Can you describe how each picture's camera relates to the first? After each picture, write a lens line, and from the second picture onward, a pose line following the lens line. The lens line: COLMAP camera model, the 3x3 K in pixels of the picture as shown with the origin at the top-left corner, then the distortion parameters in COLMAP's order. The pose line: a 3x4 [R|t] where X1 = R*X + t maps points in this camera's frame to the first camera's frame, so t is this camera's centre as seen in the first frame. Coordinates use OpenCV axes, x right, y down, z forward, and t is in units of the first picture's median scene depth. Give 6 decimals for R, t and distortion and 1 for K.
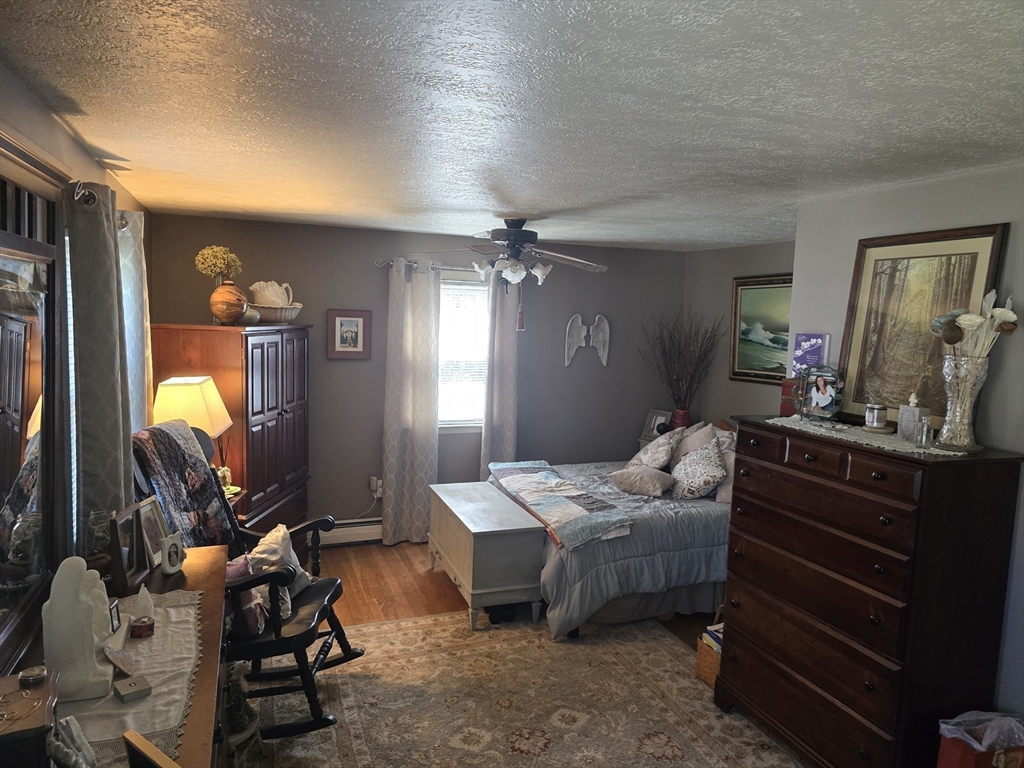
lens RADIAL K [[688.3, 0, 517.7], [0, 688.3, 382.8], [0, 0, 1]] dist [0.066224, -0.065142]
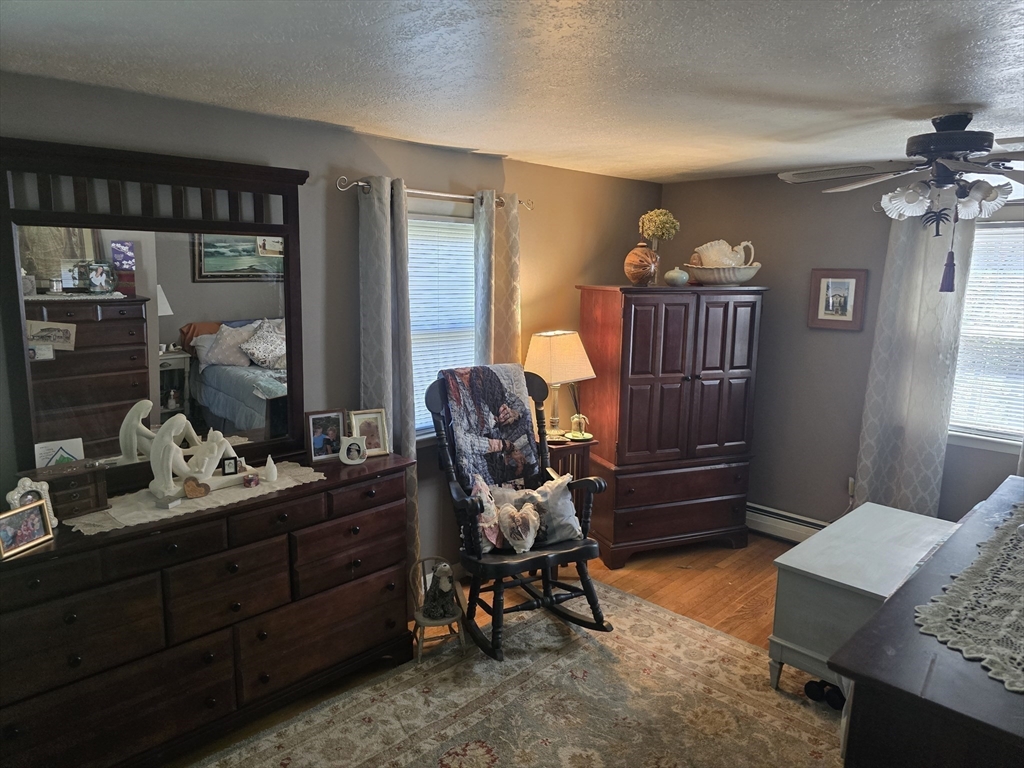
lens RADIAL K [[688.3, 0, 516.0], [0, 688.3, 383.7], [0, 0, 1]] dist [0.066224, -0.065142]
pose [[0.426073, 0.126366, -0.895820, 0.552832], [-0.091675, 0.991131, 0.096208, -0.024980], [0.900032, 0.041132, 0.433878, 0.481591]]
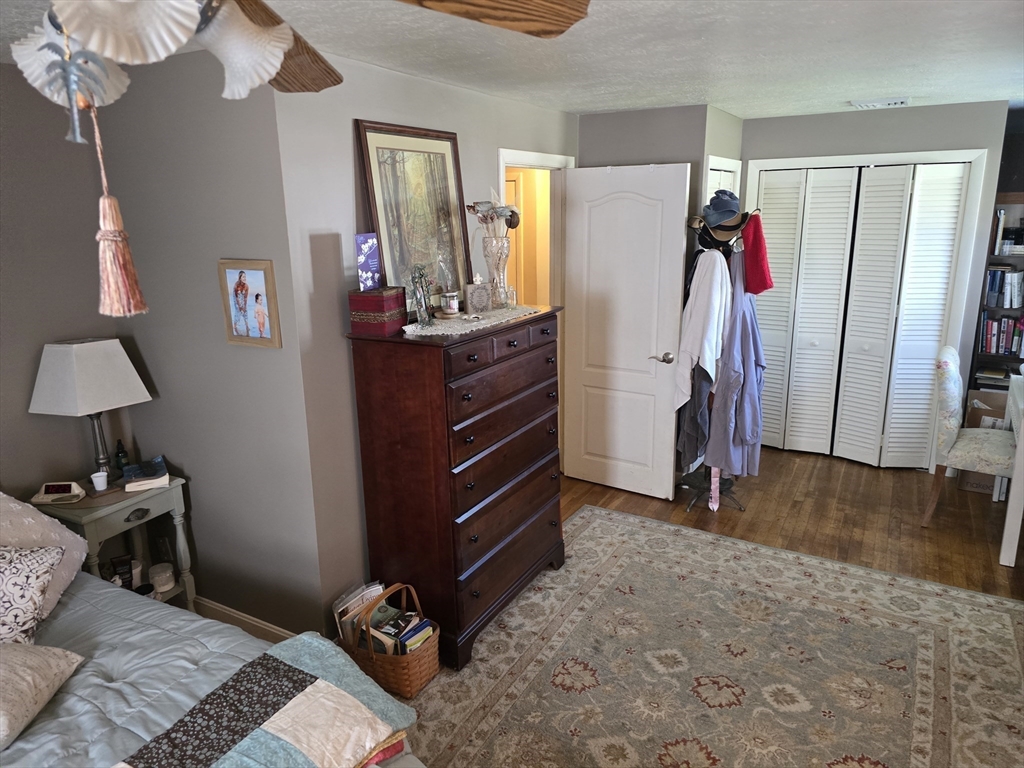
lens RADIAL K [[688.3, 0, 516.6], [0, 688.3, 377.8], [0, 0, 1]] dist [0.066224, -0.065142]
pose [[-0.635138, -0.210547, 0.743148, -0.333811], [0.070015, 0.942476, 0.326859, -0.163848], [-0.769219, 0.259632, -0.583861, 1.379203]]
